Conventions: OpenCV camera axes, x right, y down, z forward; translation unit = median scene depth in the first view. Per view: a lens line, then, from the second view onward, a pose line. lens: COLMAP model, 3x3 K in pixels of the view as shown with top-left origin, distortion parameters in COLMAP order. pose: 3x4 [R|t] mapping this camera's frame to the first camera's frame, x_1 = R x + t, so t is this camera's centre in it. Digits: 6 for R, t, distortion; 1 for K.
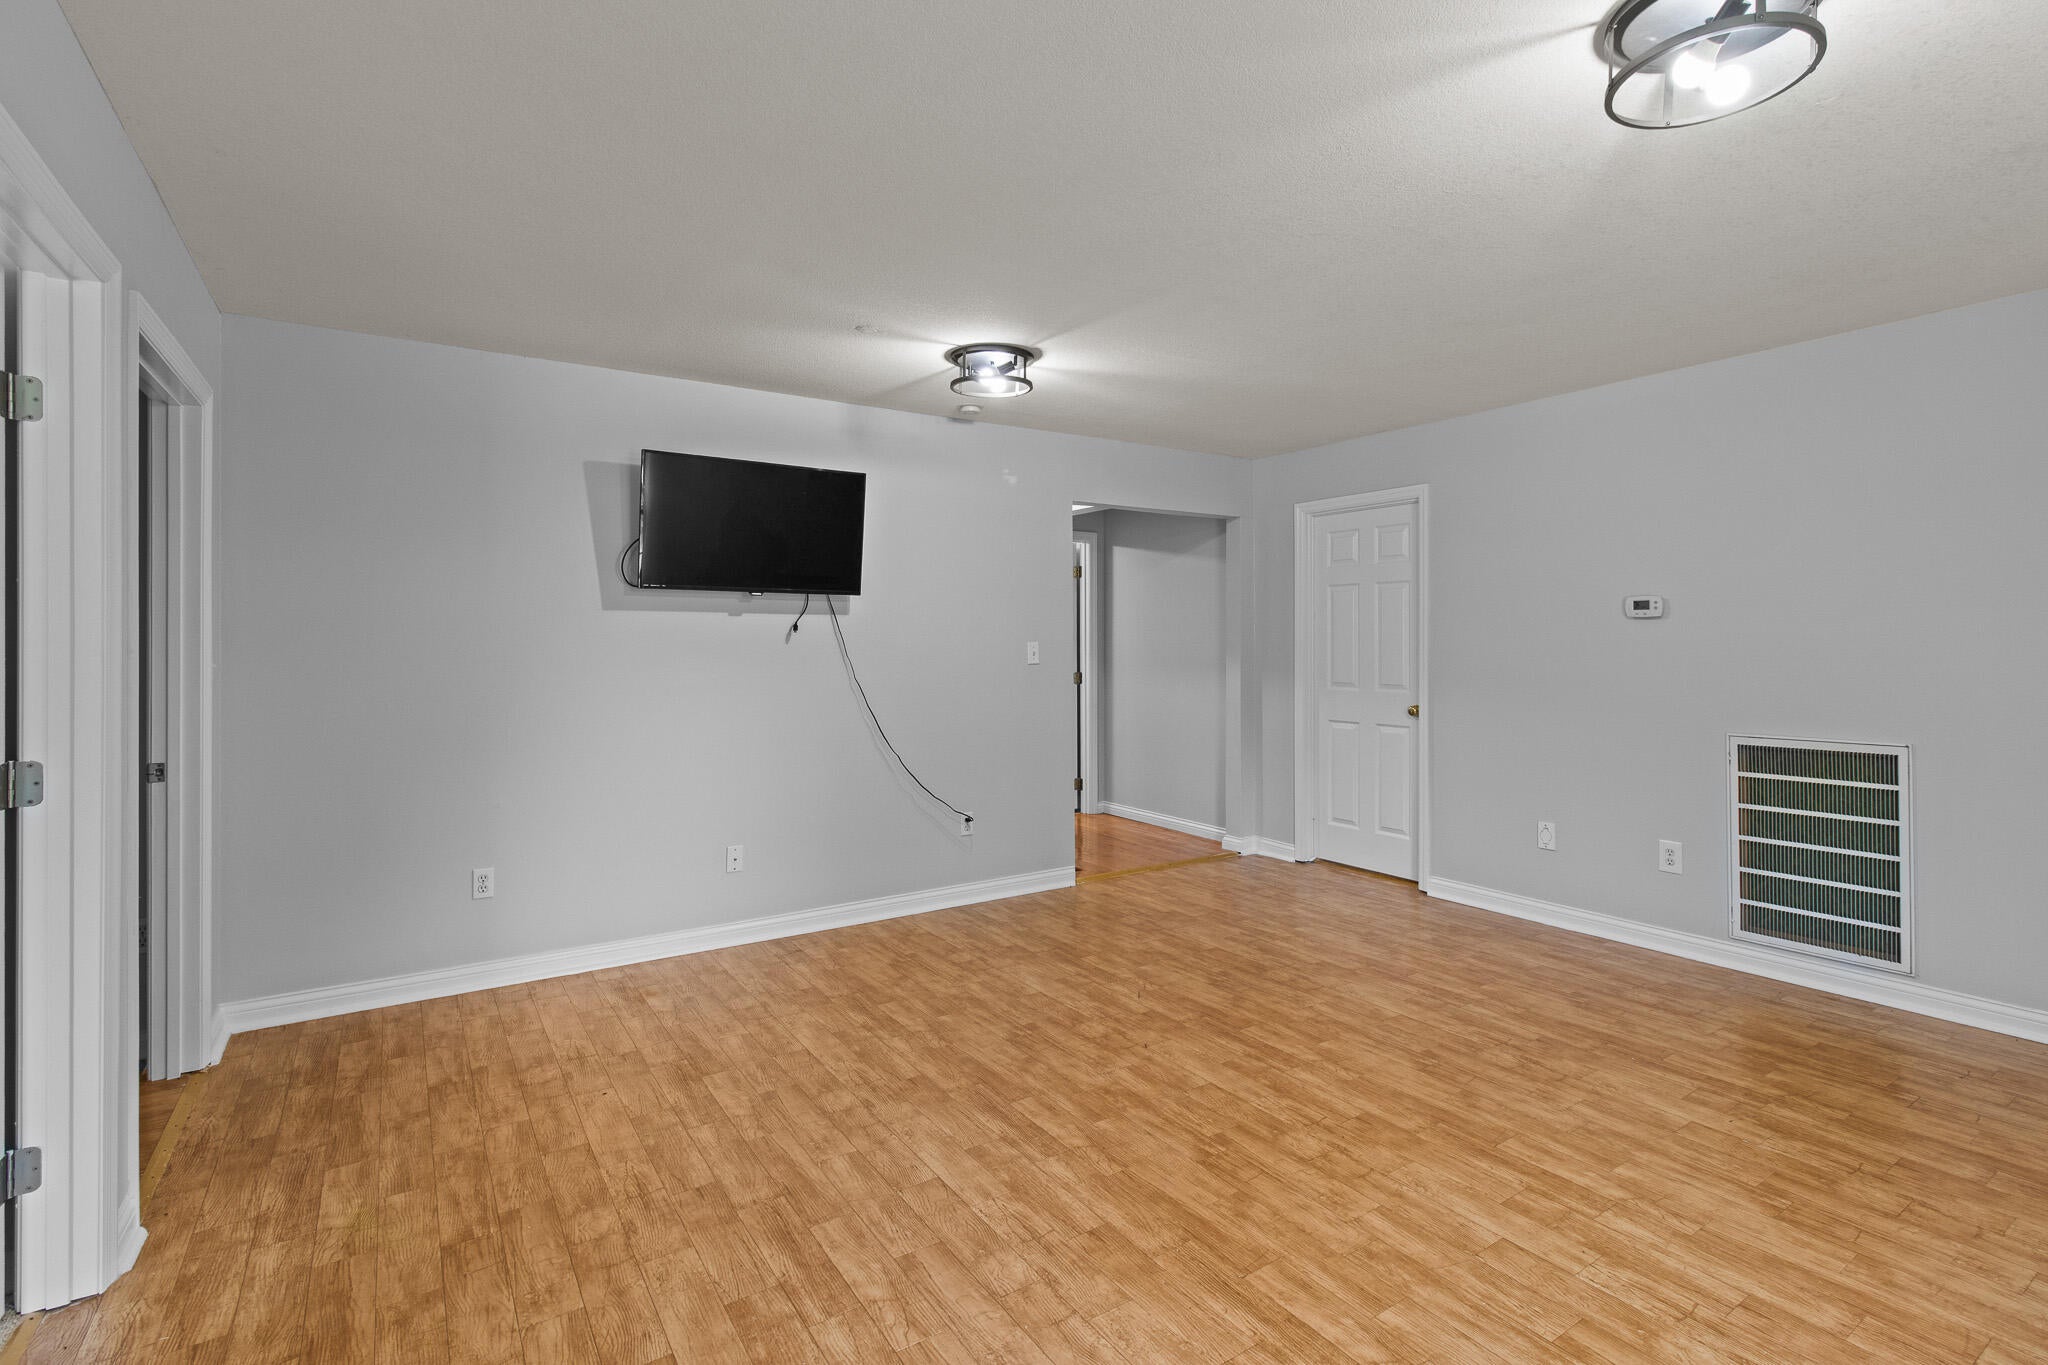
lens RADIAL K [[959.0, 0, 1042.0], [0, 959.0, 641.0], [0, 0, 1]] dist [-0.002696, 0.001063]
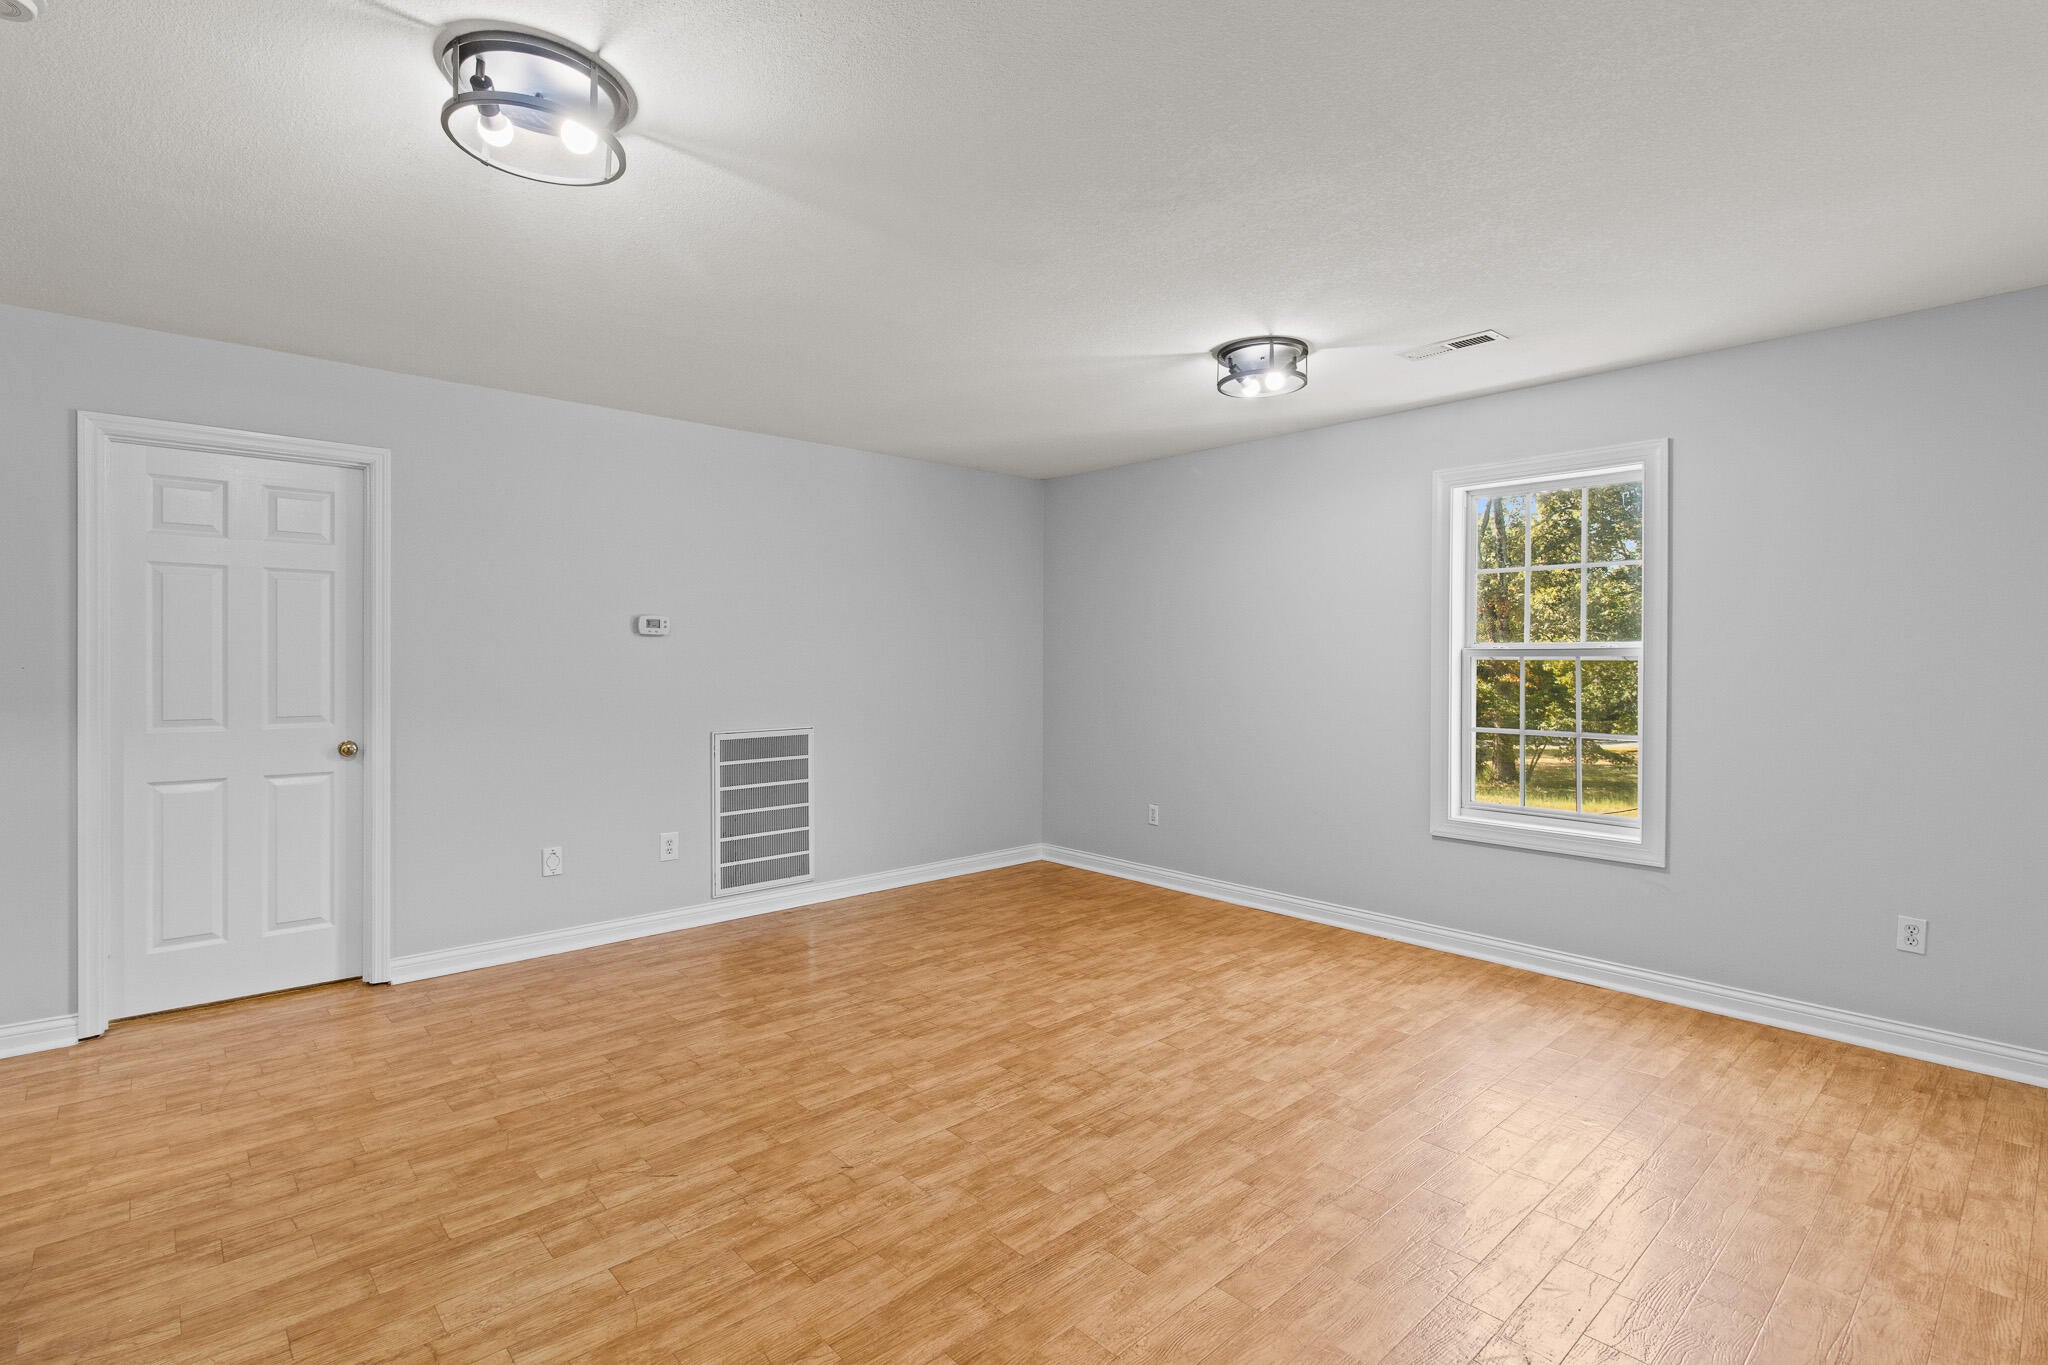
lens RADIAL K [[950.5, 0, 1023.5], [0, 950.5, 754.3], [0, 0, 1]] dist [-0.002723, -0.001529]
pose [[-0.136826, -0.096959, 0.985839, -0.584031], [-0.003767, 0.995242, 0.097361, 0.006246], [-0.990588, 0.009608, -0.136540, 0.861042]]
